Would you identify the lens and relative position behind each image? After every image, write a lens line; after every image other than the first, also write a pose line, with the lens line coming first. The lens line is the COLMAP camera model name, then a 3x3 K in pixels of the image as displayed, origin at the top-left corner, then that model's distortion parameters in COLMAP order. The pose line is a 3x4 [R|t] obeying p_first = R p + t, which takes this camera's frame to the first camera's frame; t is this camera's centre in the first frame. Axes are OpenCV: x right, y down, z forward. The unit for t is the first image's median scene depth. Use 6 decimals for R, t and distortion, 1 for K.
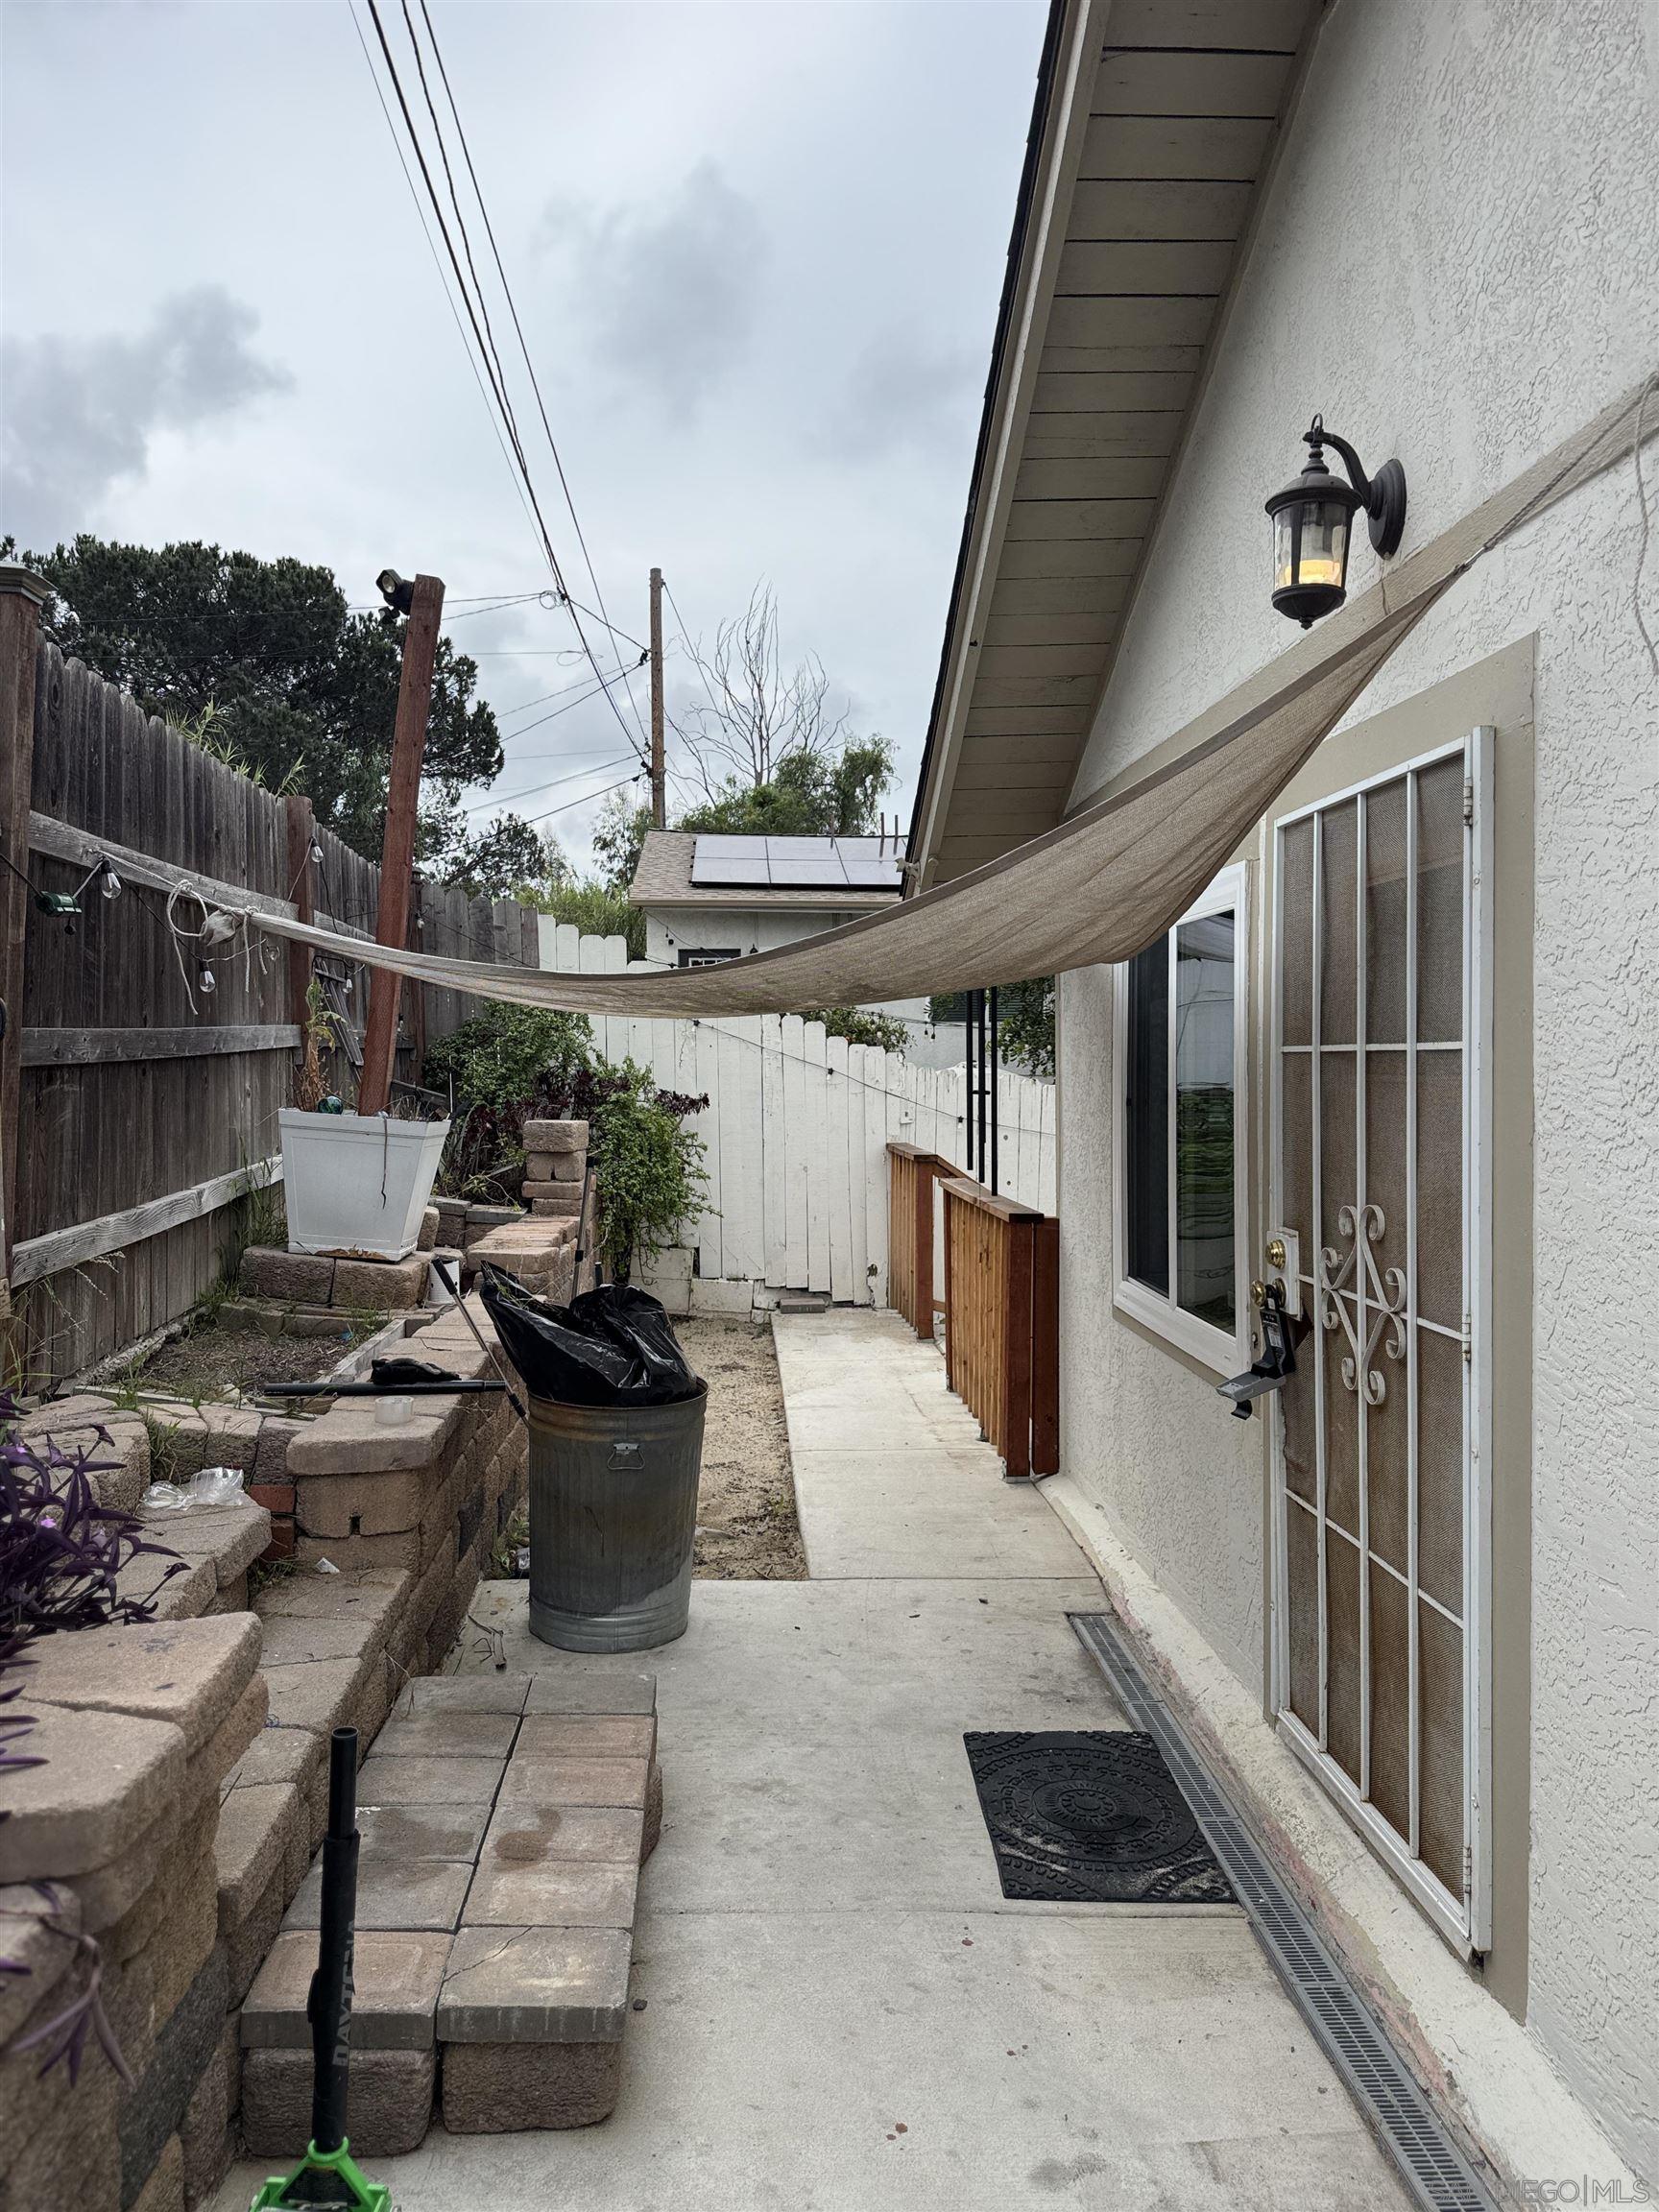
lens RADIAL K [[1596.7, 0, 804.9], [0, 1596.7, 1093.0], [0, 0, 1]] dist [0.109053, -0.212050]
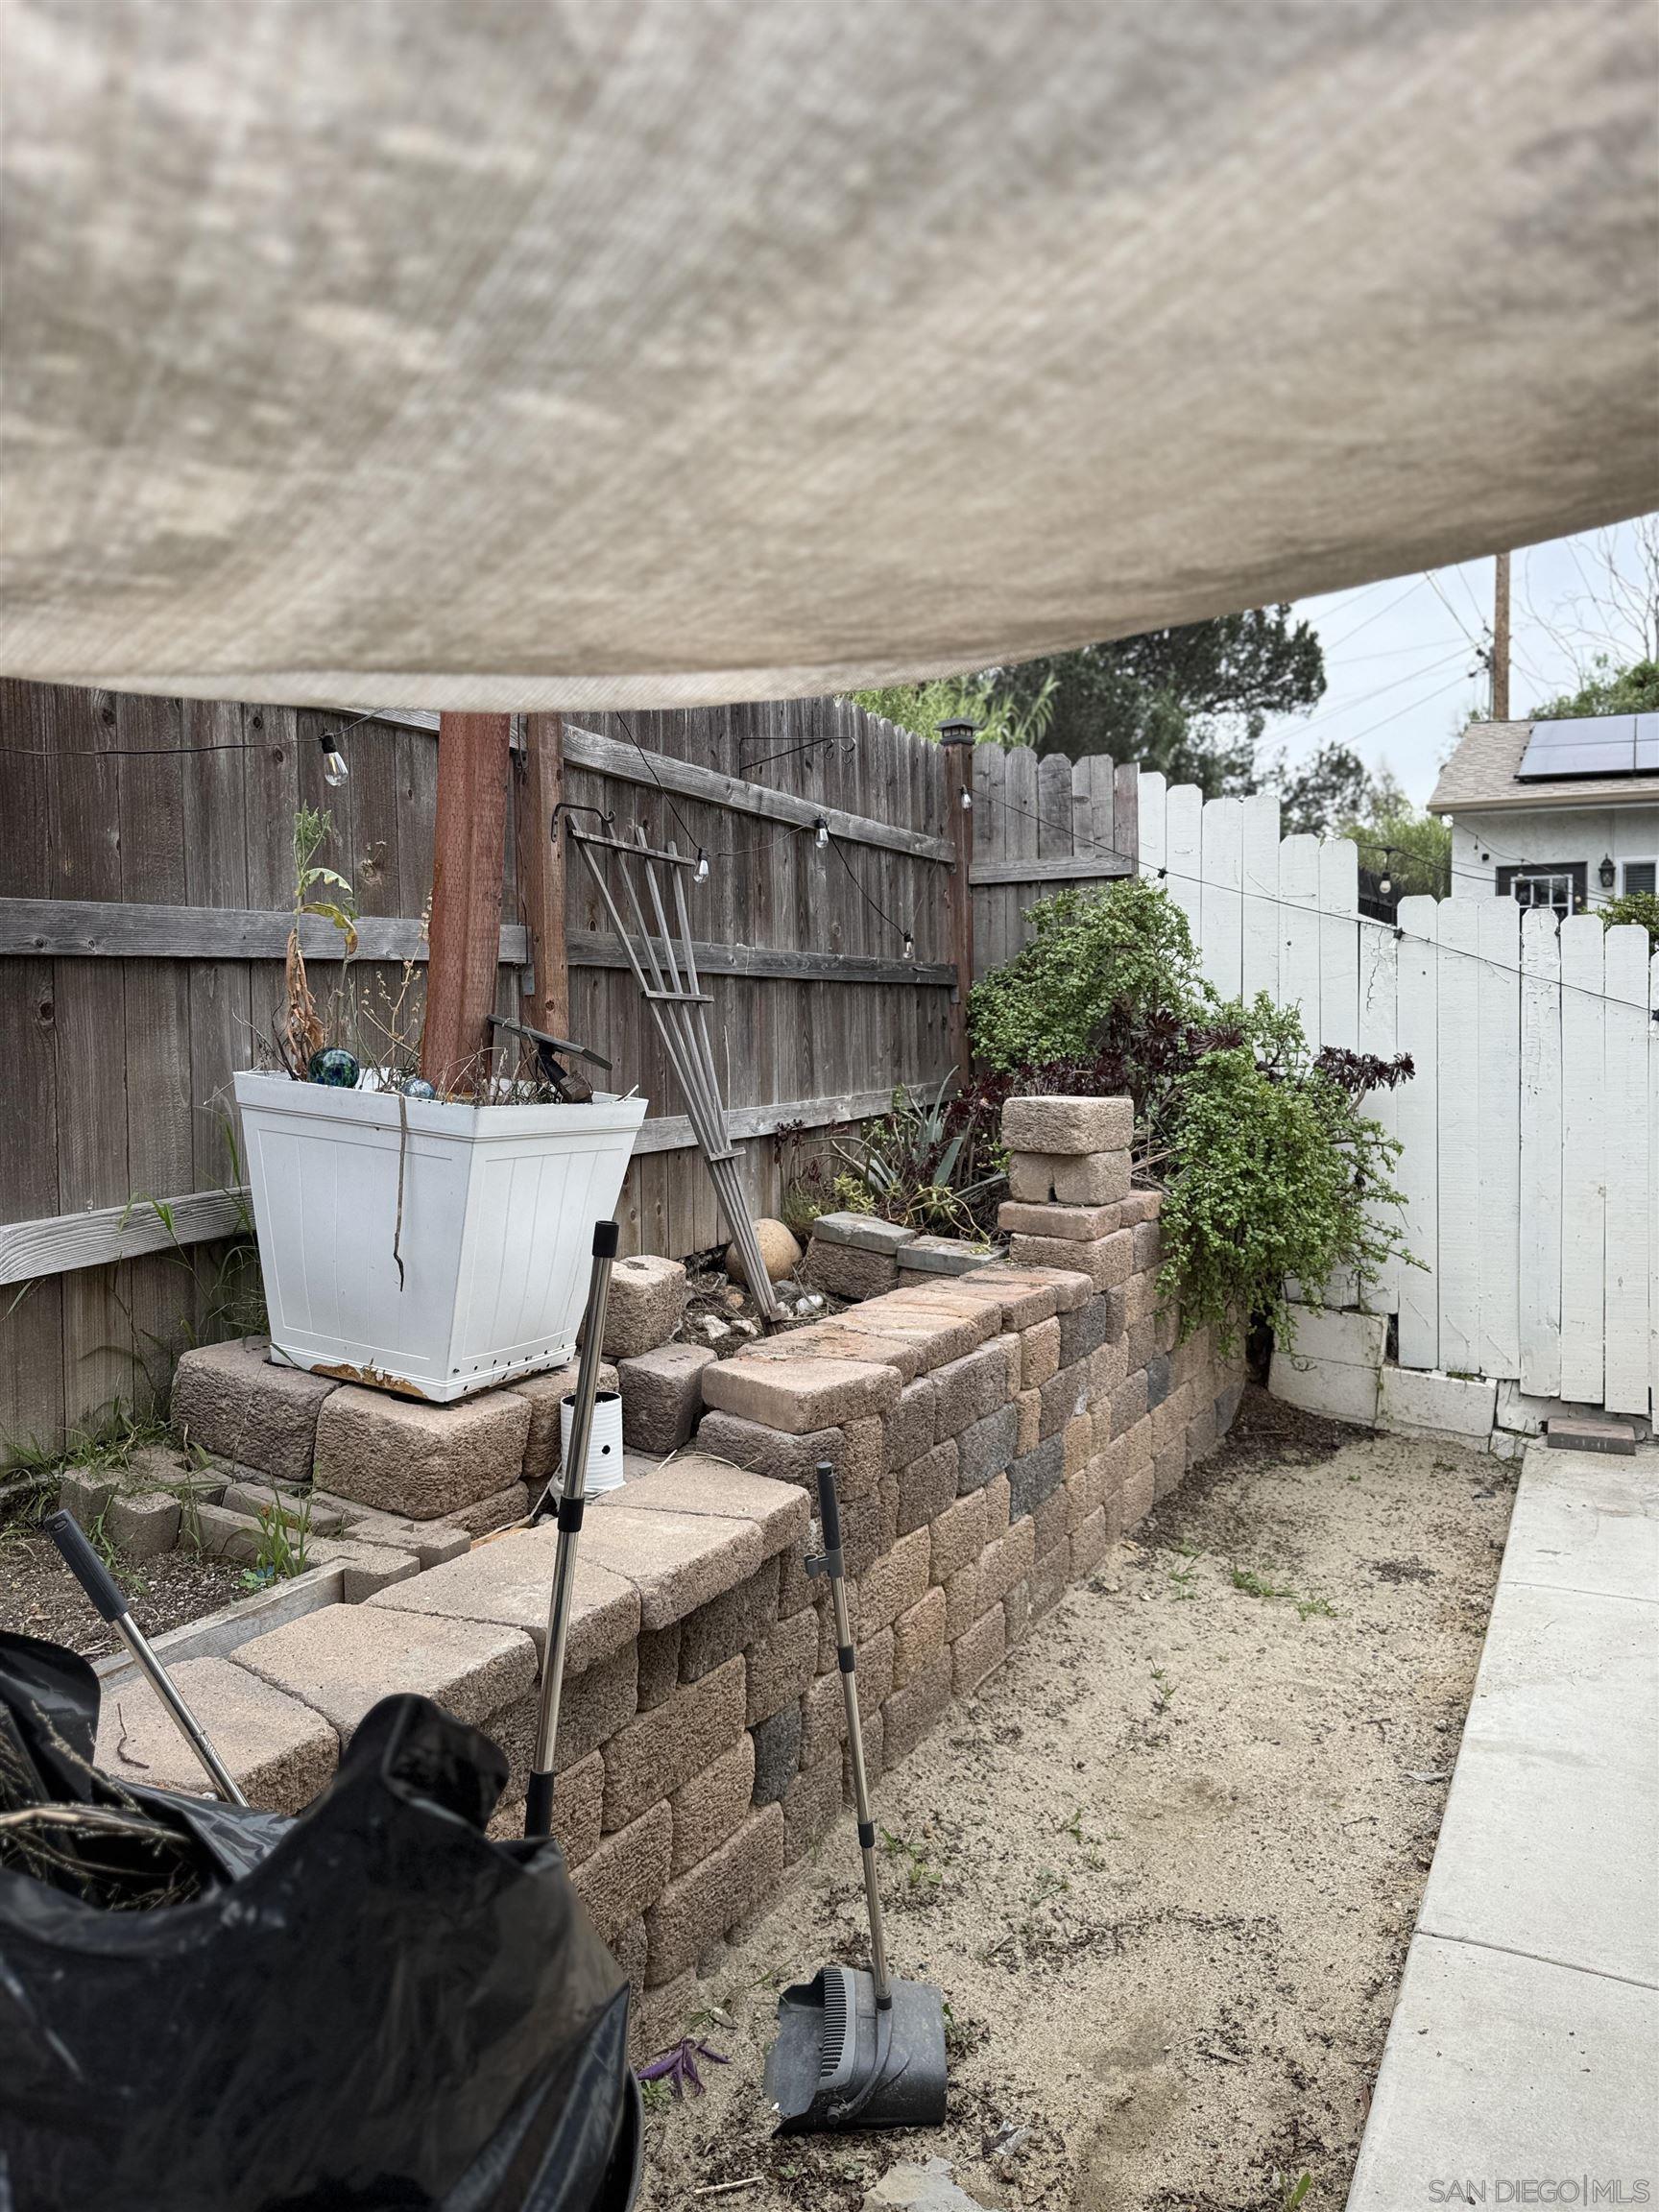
lens RADIAL K [[1560.3, 0, 827.7], [0, 1560.3, 1069.6], [0, 0, 1]] dist [0.085894, -0.127509]
pose [[0.867558, 0.012889, -0.497168, 0.065803], [-0.008588, 0.999903, 0.010936, 0.002434], [0.497261, -0.005218, 0.867585, 0.641944]]
